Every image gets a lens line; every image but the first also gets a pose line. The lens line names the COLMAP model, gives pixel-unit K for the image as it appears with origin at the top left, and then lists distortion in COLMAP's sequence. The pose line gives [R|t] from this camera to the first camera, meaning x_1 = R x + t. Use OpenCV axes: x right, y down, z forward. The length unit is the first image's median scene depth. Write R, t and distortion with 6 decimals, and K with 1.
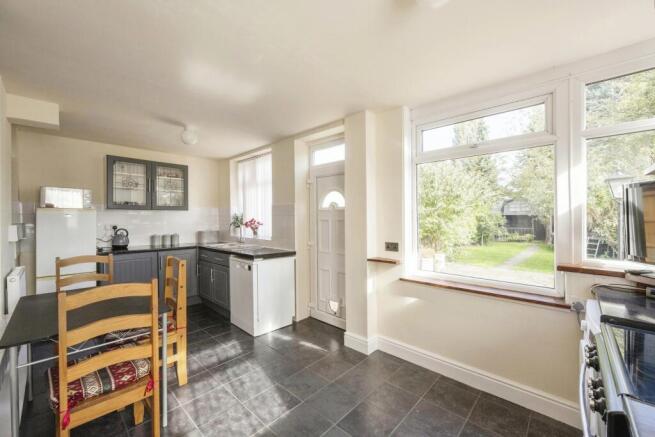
lens RADIAL K [[261.5, 0, 329.7], [0, 261.5, 219.6], [0, 0, 1]] dist [-0.001754, -0.000291]
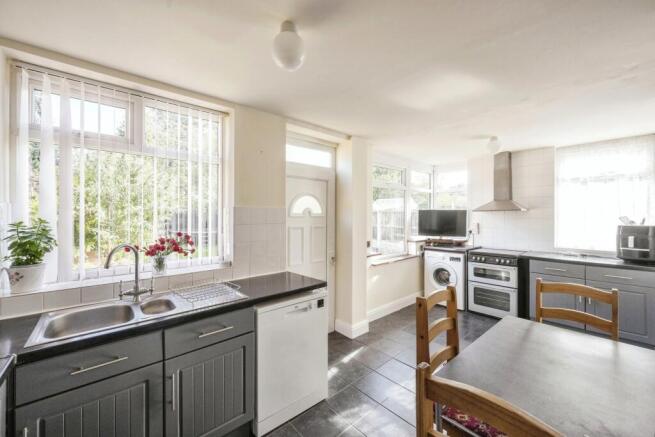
lens RADIAL K [[261.5, 0, 327.5], [0, 261.5, 213.1], [0, 0, 1]] dist [-0.001754, -0.000291]
pose [[0.093744, 0.010243, 0.995544, -1.015175], [0.010239, 0.999884, -0.011251, -0.040575], [-0.995544, 0.011248, 0.093629, 0.947041]]
